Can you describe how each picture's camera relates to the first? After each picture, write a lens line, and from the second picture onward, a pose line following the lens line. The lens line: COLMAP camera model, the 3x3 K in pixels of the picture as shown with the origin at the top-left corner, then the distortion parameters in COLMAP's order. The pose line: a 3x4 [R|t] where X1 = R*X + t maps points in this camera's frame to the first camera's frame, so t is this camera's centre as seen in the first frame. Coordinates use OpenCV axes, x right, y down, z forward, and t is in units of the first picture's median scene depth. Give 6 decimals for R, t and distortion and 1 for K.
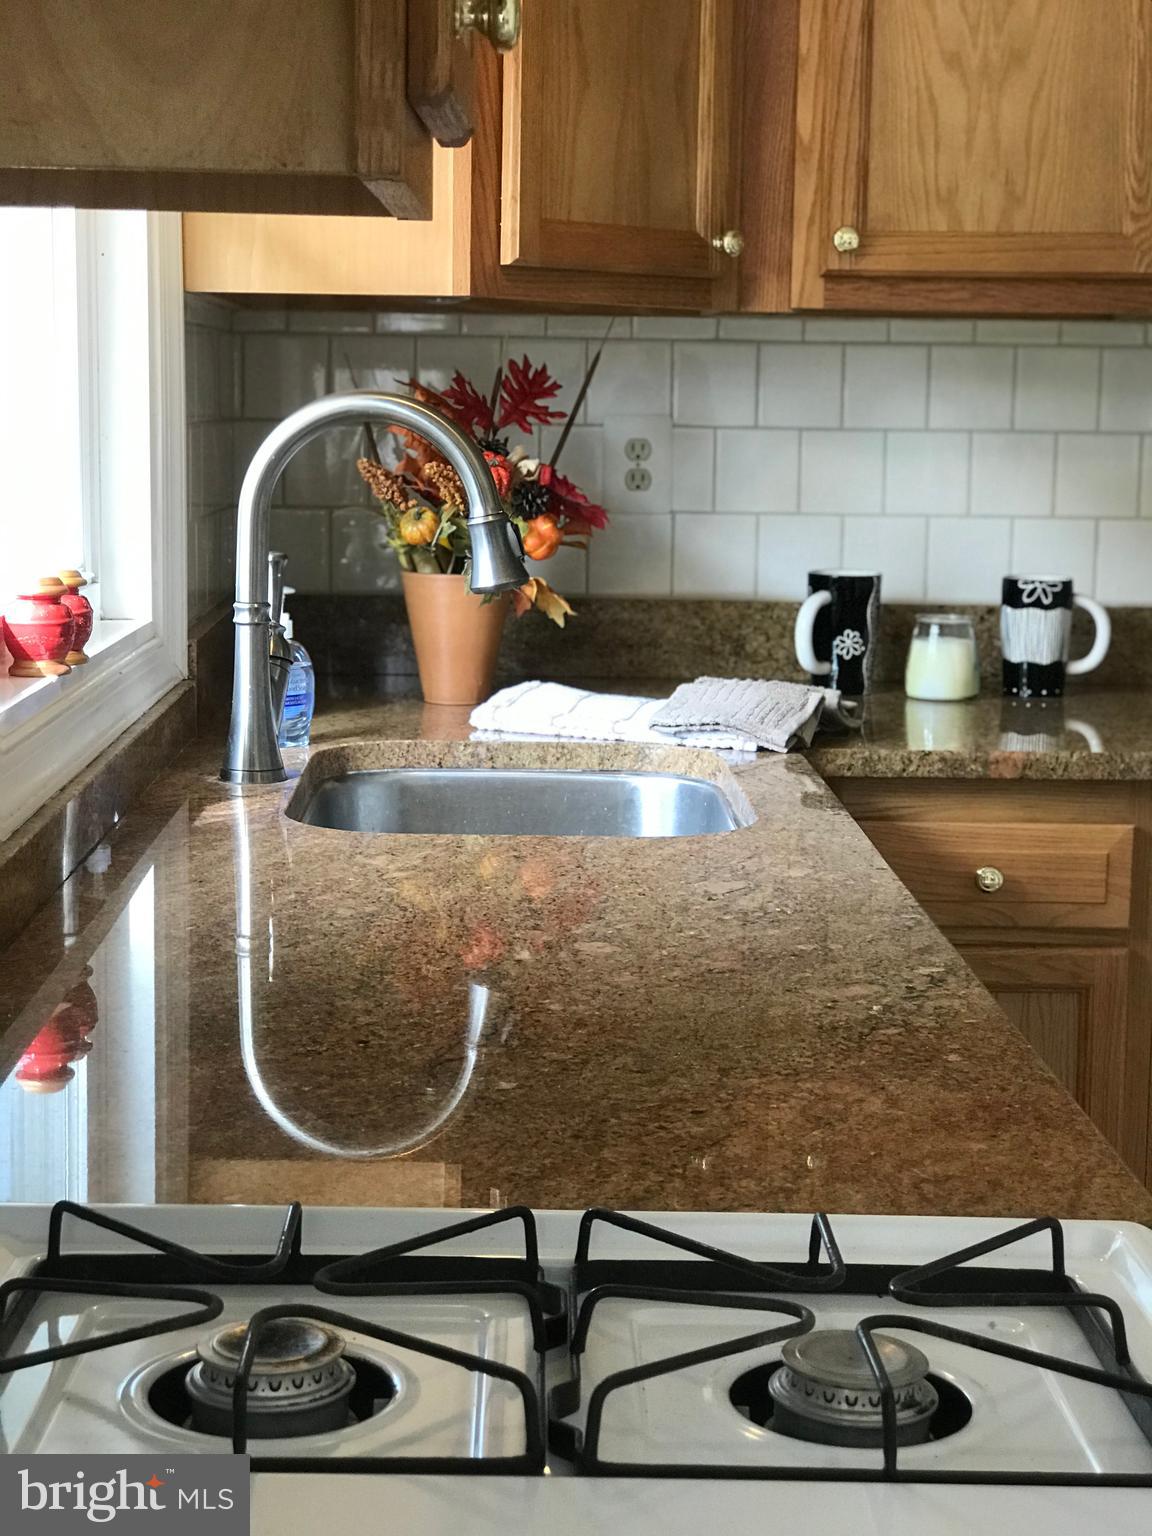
lens RADIAL K [[2460.1, 0, 573.2], [0, 2460.1, 761.1], [0, 0, 1]] dist [-0.040459, 0.000000]
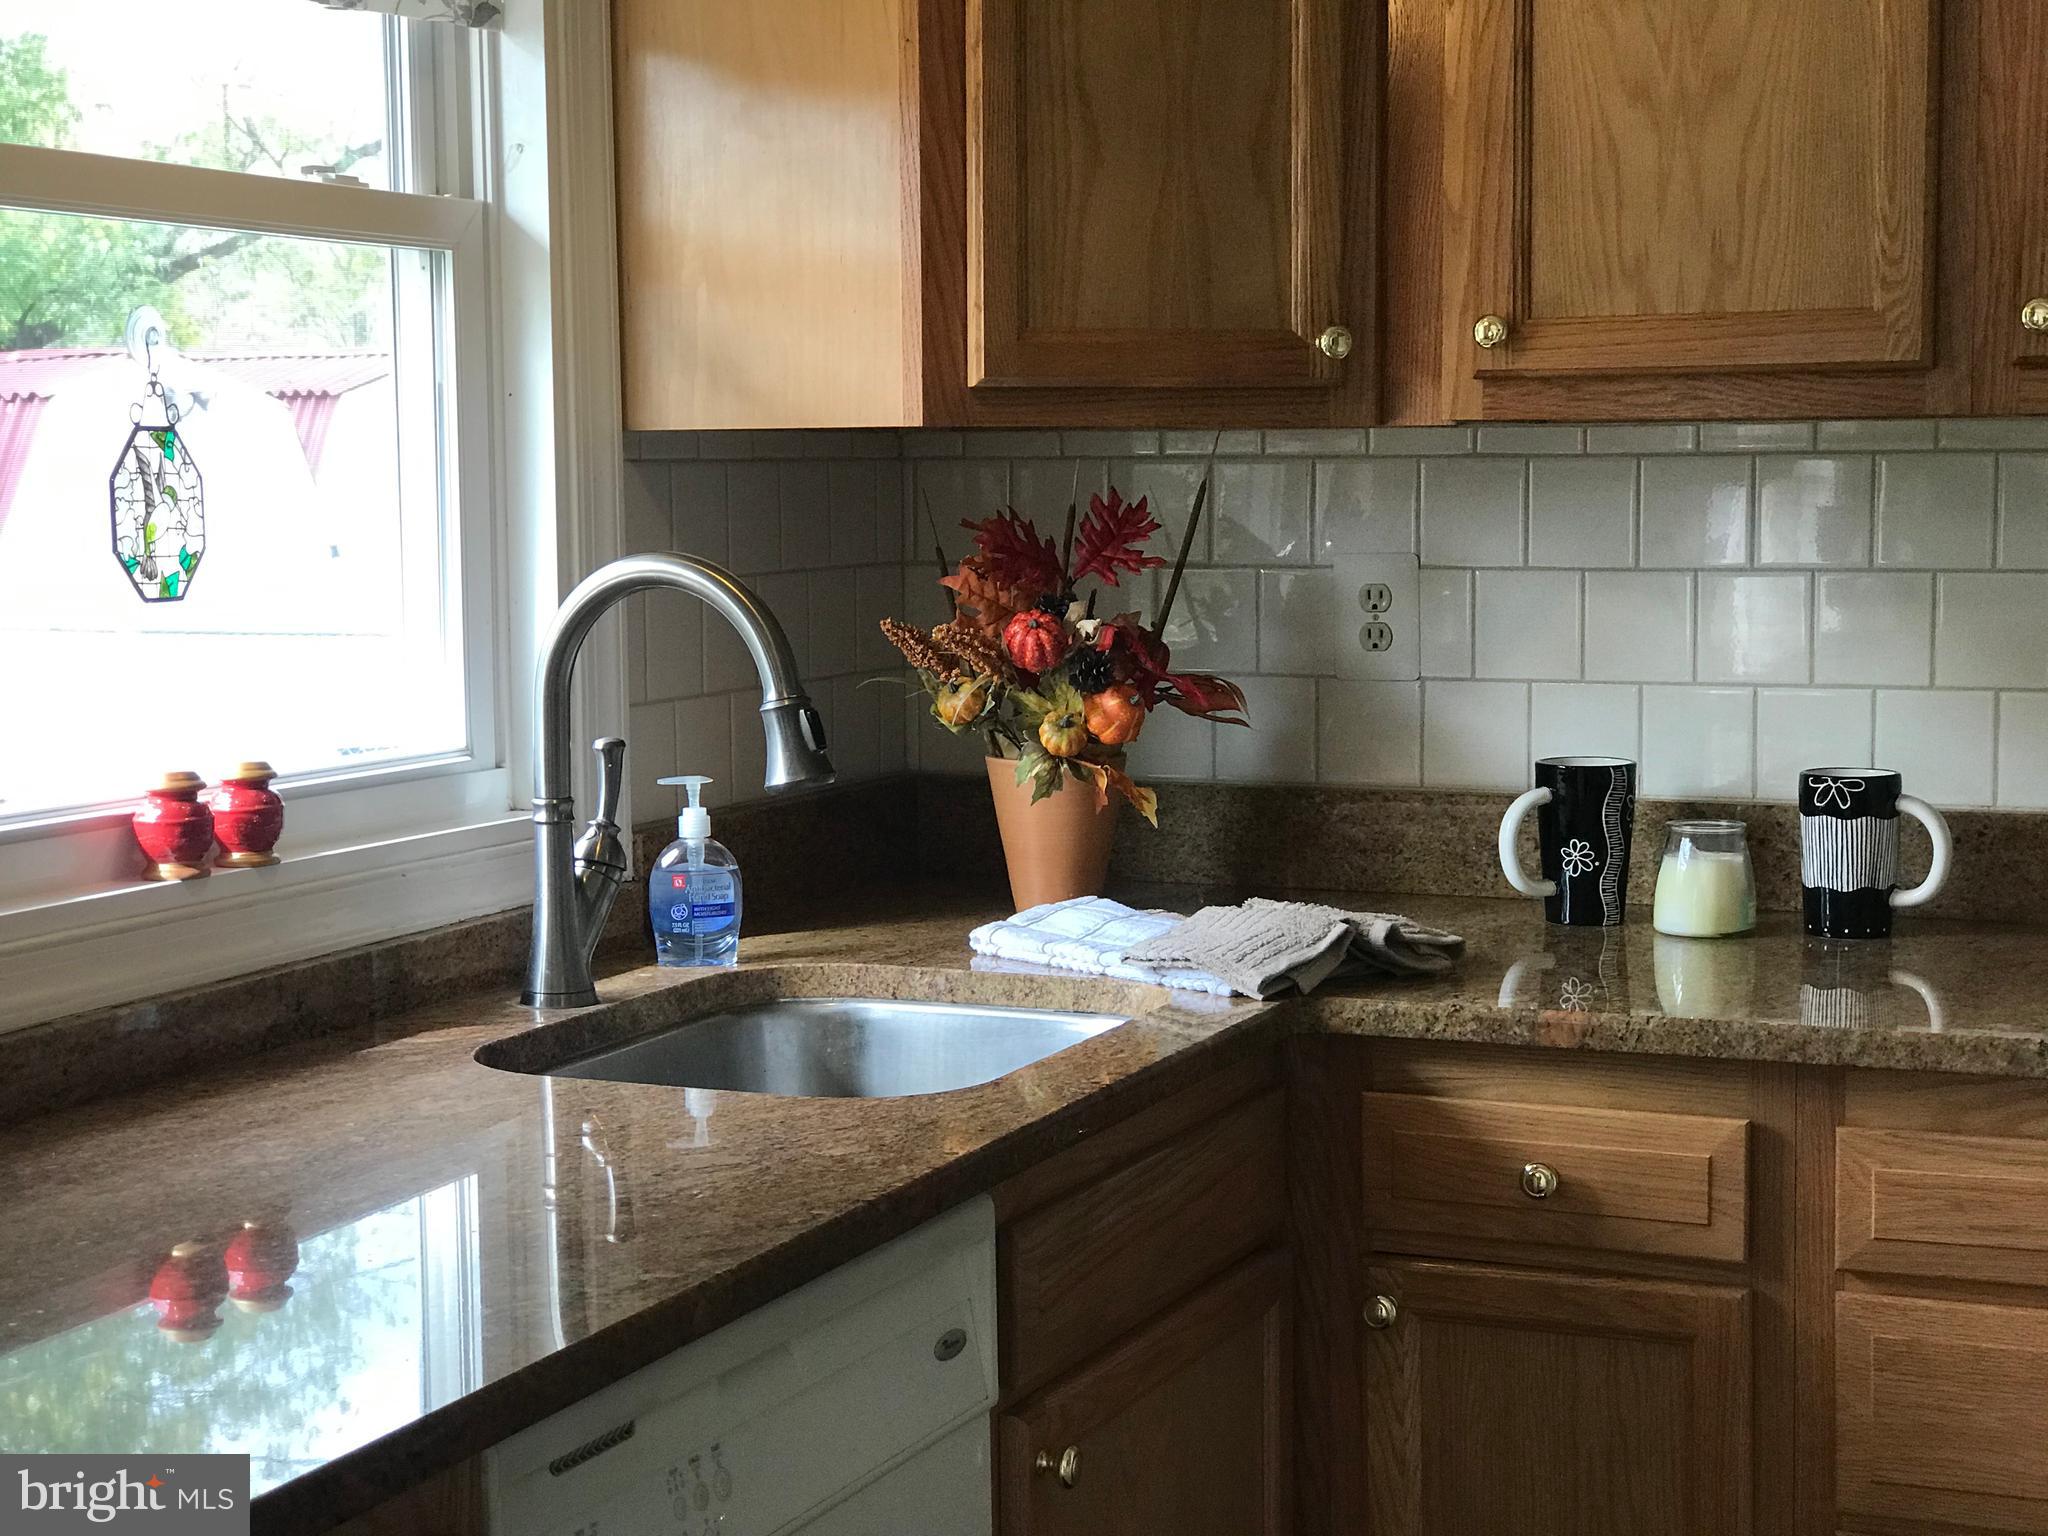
lens RADIAL K [[3280.1, 0, 1015.3], [0, 3280.1, 774.9], [0, 0, 1]] dist [-0.040459, 0.000000]
pose [[0.913702, 0.018306, -0.405973, 0.391410], [-0.040582, 0.998101, -0.046330, -0.021013], [0.404354, 0.058807, 0.912710, 0.015177]]
